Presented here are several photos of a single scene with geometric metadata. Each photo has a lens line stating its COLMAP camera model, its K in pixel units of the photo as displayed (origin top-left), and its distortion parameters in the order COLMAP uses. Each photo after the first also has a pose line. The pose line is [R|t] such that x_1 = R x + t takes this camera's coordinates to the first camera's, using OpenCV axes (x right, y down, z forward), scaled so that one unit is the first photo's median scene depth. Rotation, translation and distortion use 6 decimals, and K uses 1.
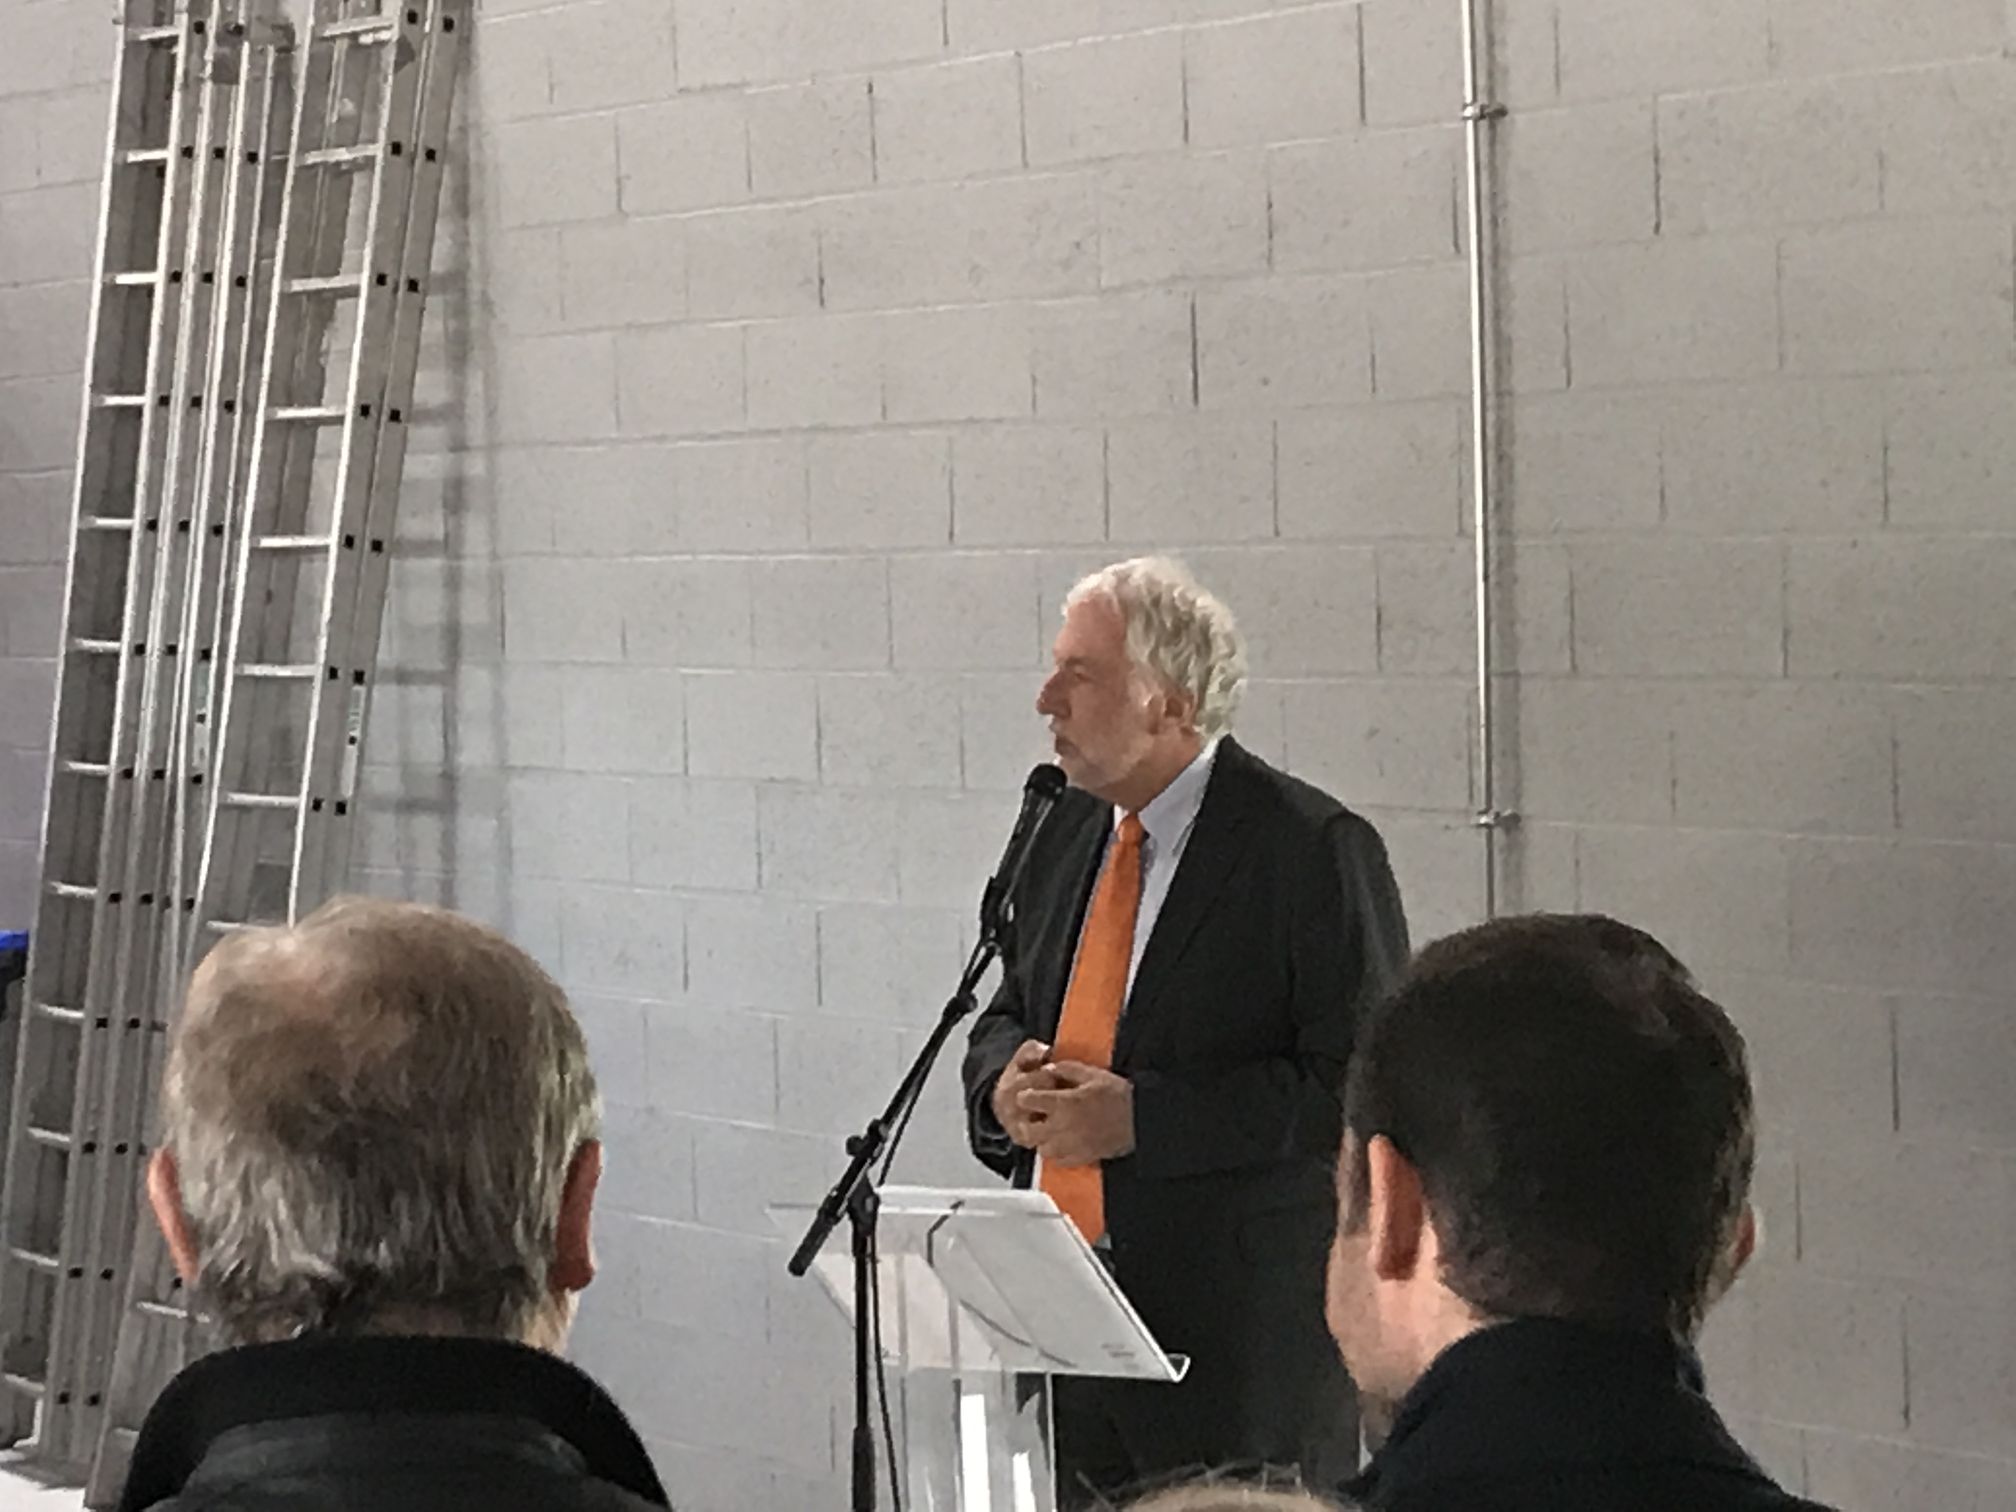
lens RADIAL K [[7663.1, 0, 1008.0], [0, 7663.1, 756.0], [0, 0, 1]] dist [0.517257, -3.528876]
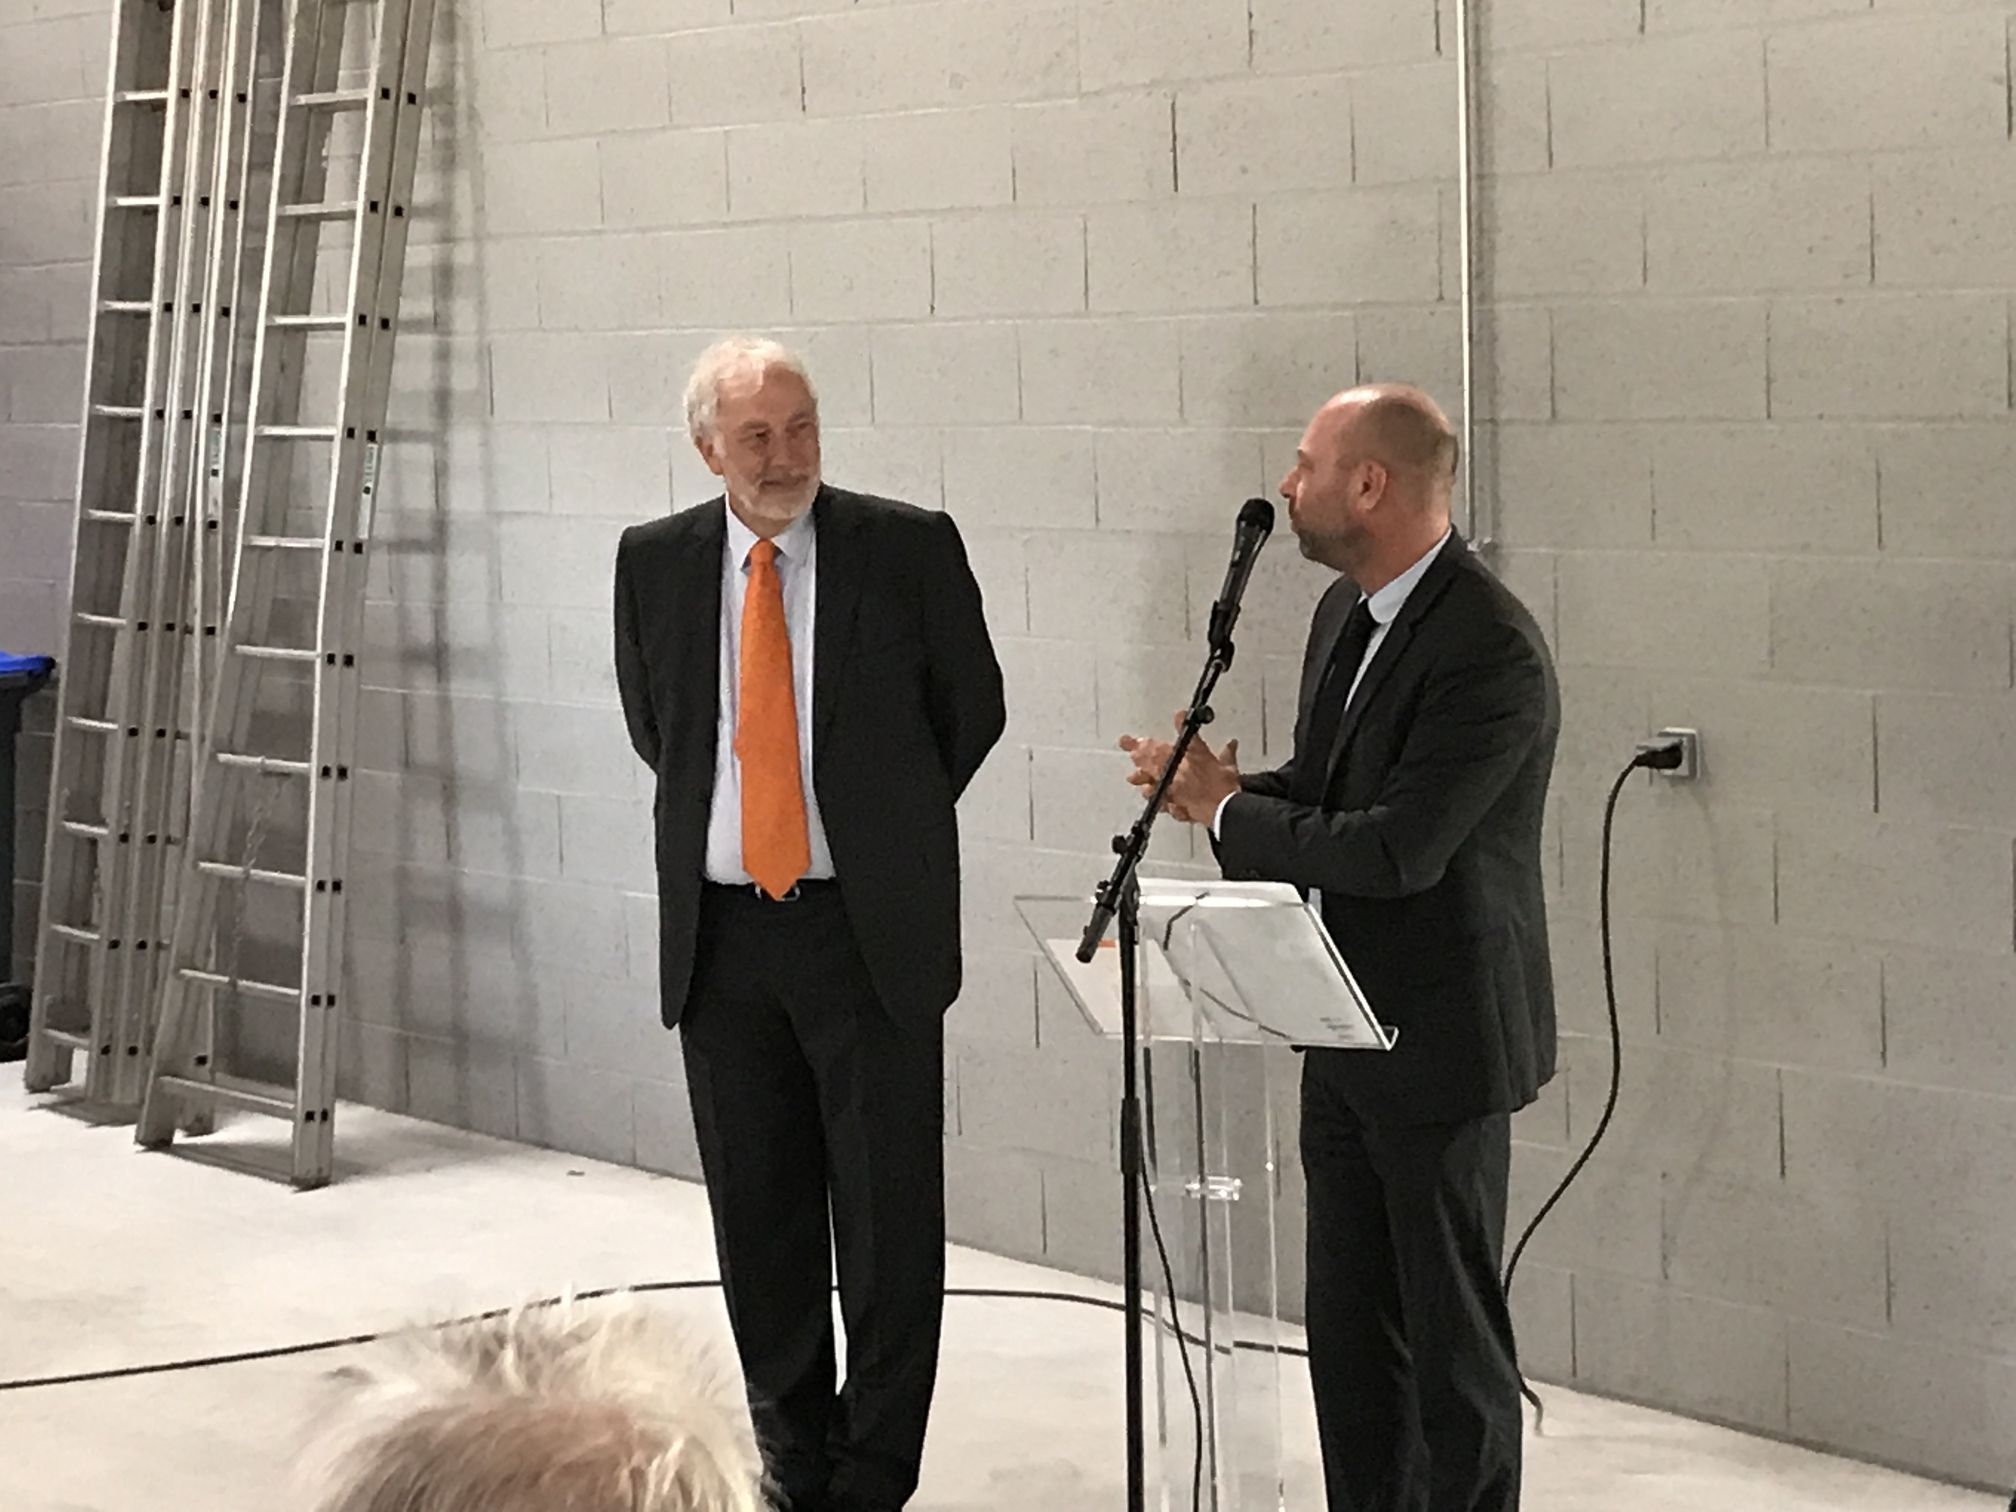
lens RADIAL K [[5813.2, 0, 1008.0], [0, 5813.2, 756.0], [0, 0, 1]] dist [0.405779, -2.408724]
pose [[0.995640, -0.012900, 0.092385, -0.070160], [0.008973, 0.999044, 0.042794, 0.001166], [-0.092849, -0.041778, 0.994803, 0.103369]]
